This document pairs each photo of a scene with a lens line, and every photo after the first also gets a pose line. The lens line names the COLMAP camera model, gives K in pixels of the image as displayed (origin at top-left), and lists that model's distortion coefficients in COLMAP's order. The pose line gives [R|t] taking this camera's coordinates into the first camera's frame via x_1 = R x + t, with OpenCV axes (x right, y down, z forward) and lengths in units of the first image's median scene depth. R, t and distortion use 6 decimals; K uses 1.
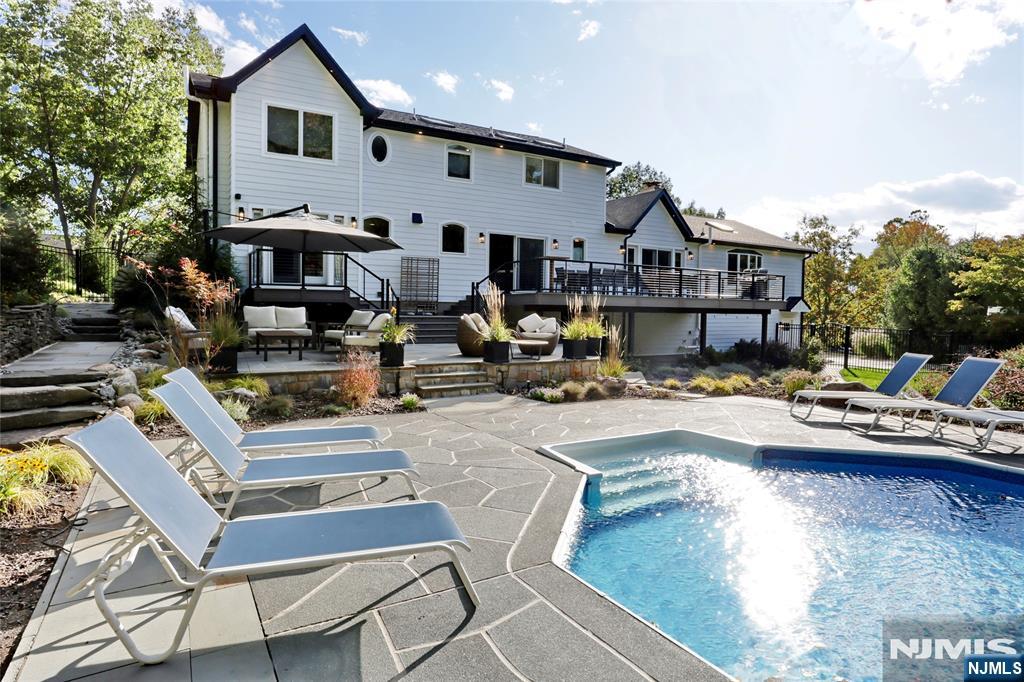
lens RADIAL K [[583.8, 0, 516.6], [0, 583.8, 337.8], [0, 0, 1]] dist [-0.000873, 0.005697]
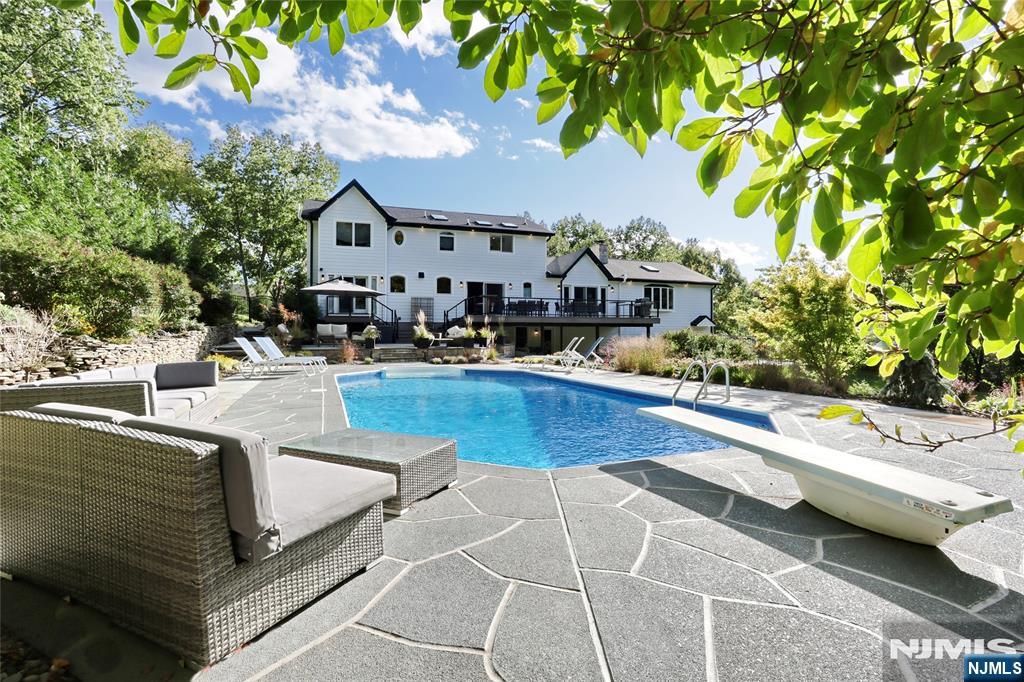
lens RADIAL K [[486.6, 0, 507.6], [0, 486.6, 340.3], [0, 0, 1]] dist [-0.010311, 0.000194]
pose [[0.986234, -0.011213, -0.164974, 0.283227], [0.005689, 0.999408, -0.033921, 0.038195], [0.165257, 0.032516, 0.985714, -0.345637]]
